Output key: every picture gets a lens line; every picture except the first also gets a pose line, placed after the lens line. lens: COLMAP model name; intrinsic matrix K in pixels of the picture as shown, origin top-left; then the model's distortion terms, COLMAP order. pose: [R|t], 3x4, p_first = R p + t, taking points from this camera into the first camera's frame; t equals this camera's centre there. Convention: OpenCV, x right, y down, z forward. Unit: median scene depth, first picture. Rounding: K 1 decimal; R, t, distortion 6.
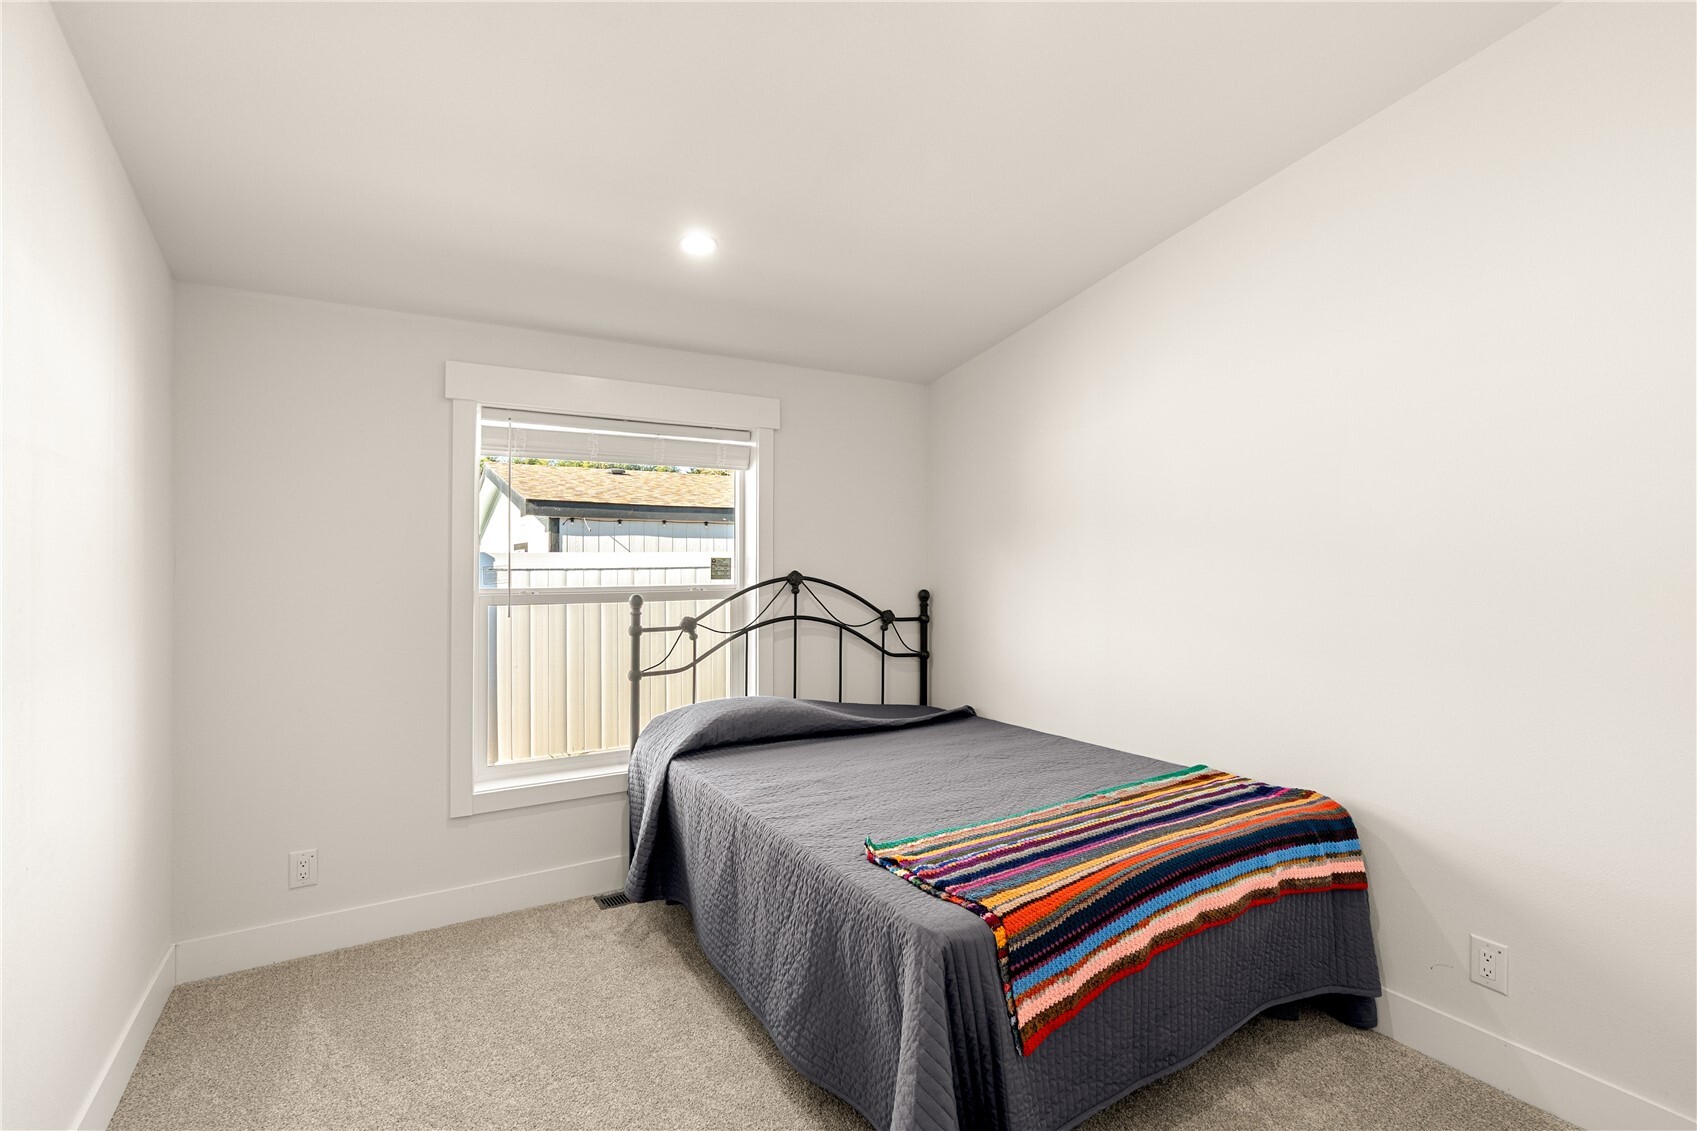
lens RADIAL K [[782.9, 0, 848.5], [0, 782.9, 565.5], [0, 0, 1]] dist [-0.000103, -0.000008]
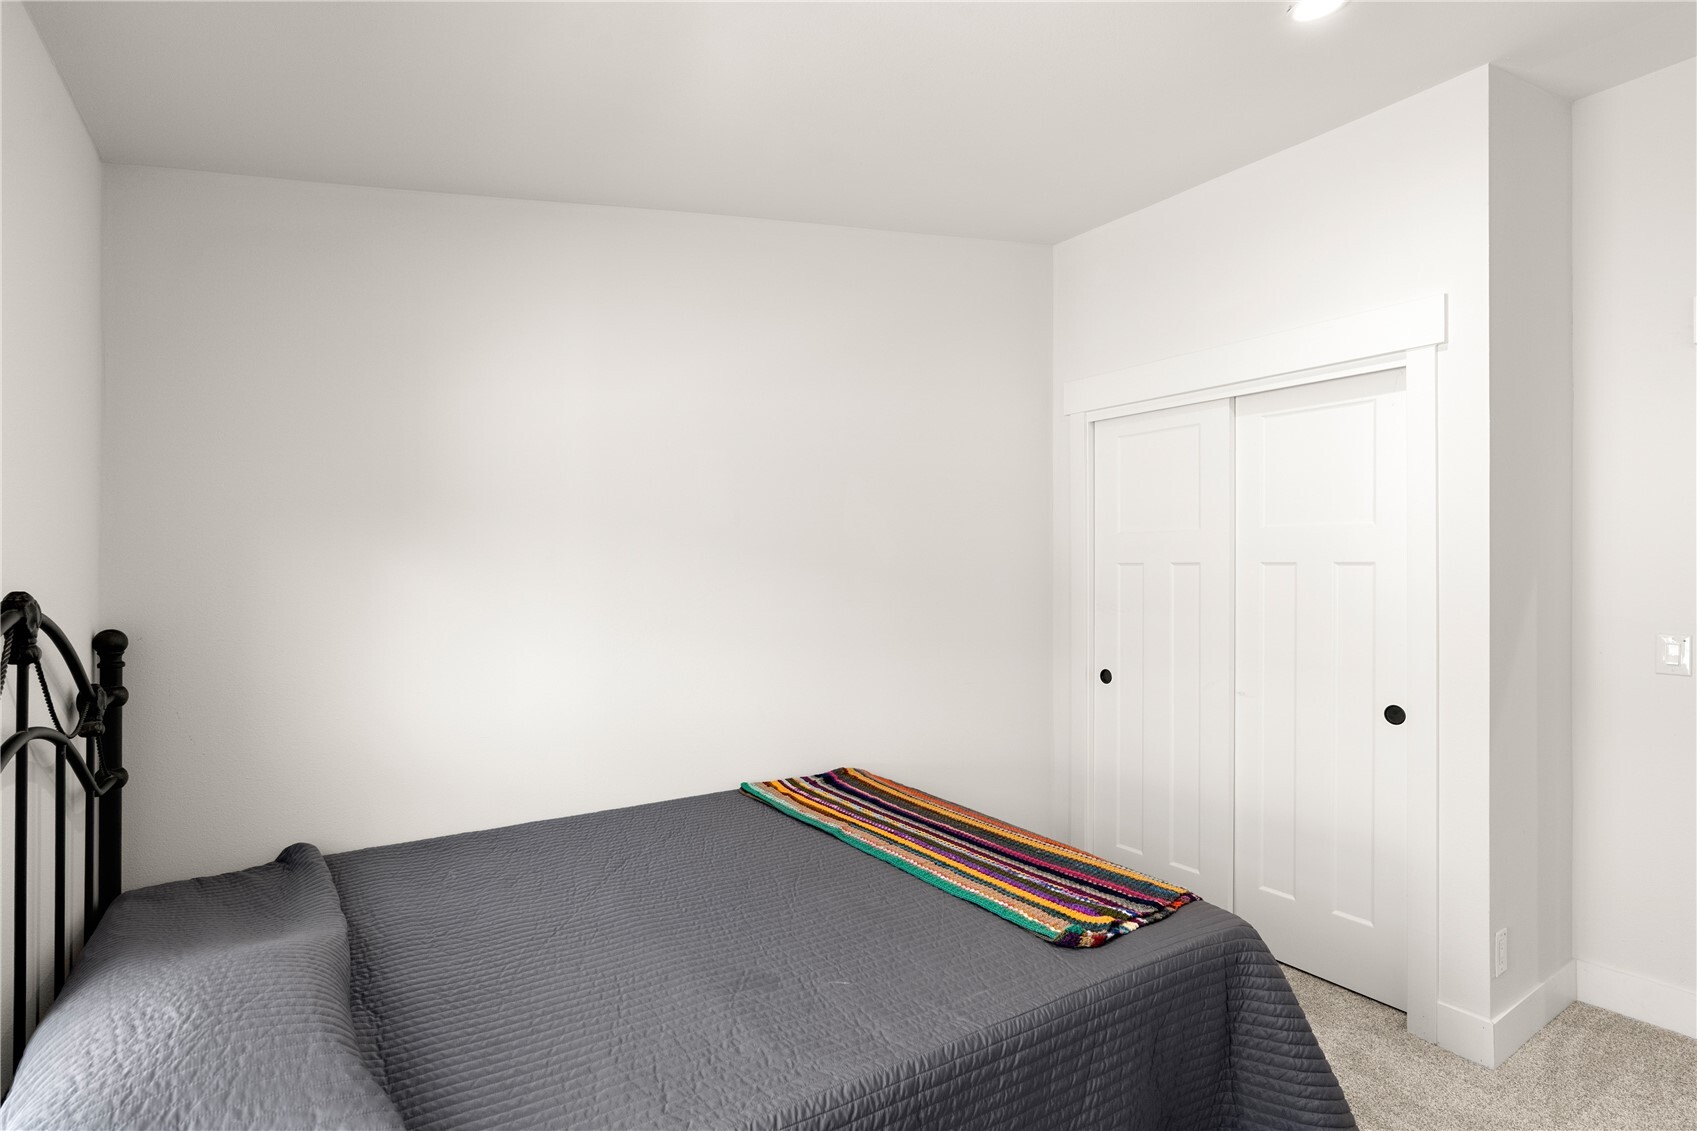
lens RADIAL K [[848.7, 0, 848.5], [0, 848.7, 565.5], [0, 0, 1]] dist [0.000818, 0.000069]
pose [[-0.020768, 0.007750, 0.999754, -0.561018], [0.000090, 0.999970, -0.007750, -0.001324], [-0.999784, -0.000071, -0.020769, 0.852180]]
